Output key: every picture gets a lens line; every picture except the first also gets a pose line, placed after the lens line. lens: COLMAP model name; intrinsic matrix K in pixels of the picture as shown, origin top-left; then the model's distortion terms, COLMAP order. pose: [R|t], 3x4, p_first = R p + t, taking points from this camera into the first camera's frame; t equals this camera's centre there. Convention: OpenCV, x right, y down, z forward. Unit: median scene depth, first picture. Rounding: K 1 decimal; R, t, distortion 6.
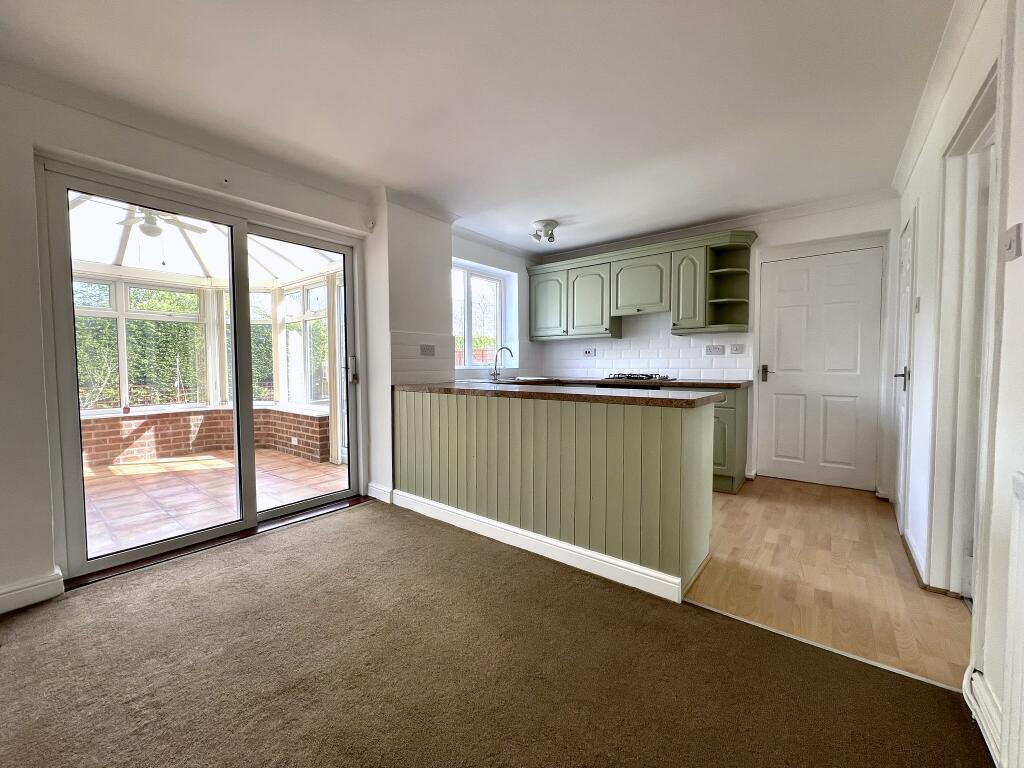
lens RADIAL K [[412.9, 0, 512.0], [0, 412.9, 384.0], [0, 0, 1]] dist [0.000315, -0.000316]
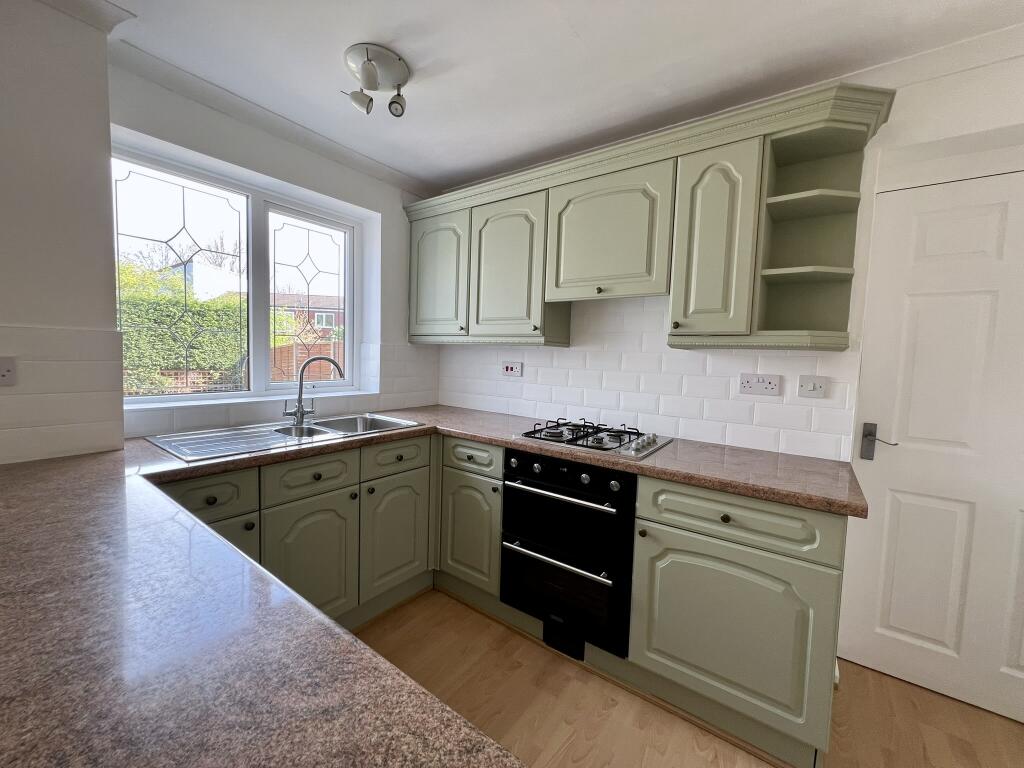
lens RADIAL K [[412.9, 0, 512.0], [0, 412.9, 384.0], [0, 0, 1]] dist [0.000315, -0.000316]
pose [[0.998684, 0.034762, 0.037698, 0.188154], [-0.035664, 0.999087, 0.023520, -0.078283], [-0.036846, -0.024834, 0.999012, 0.520721]]
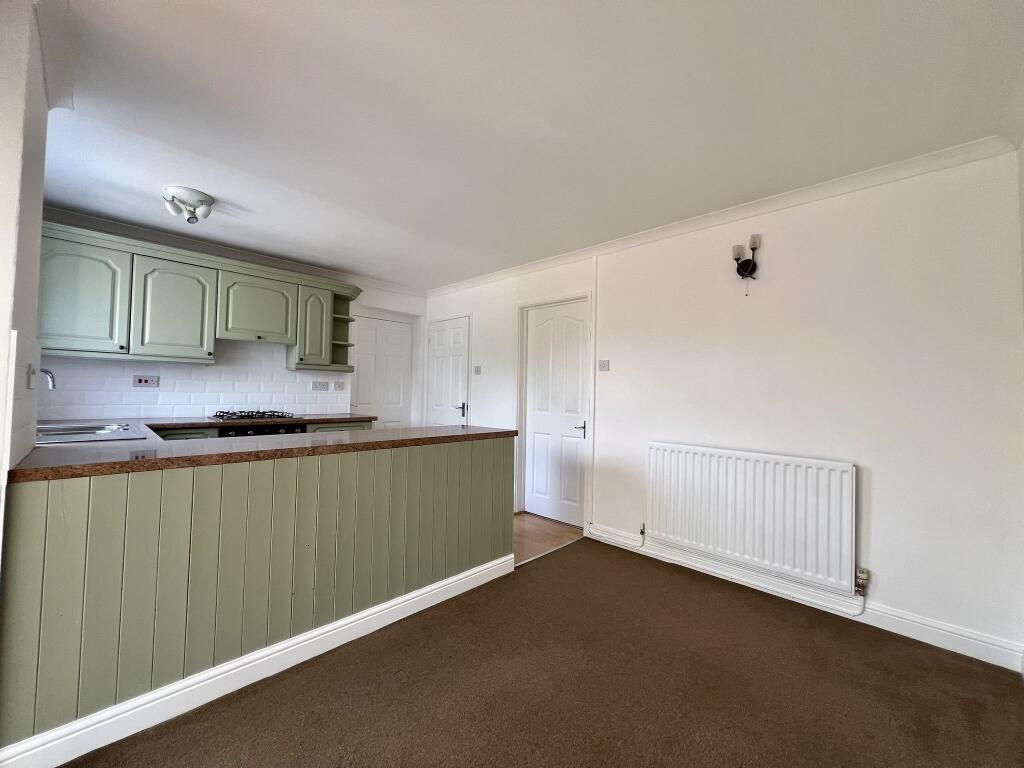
lens RADIAL K [[412.9, 0, 512.0], [0, 412.9, 384.0], [0, 0, 1]] dist [0.000315, -0.000316]
pose [[0.093566, 0.025566, 0.995285, -0.483771], [0.027908, 0.999210, -0.028291, -0.040735], [-0.995222, 0.030423, 0.092779, 0.383526]]
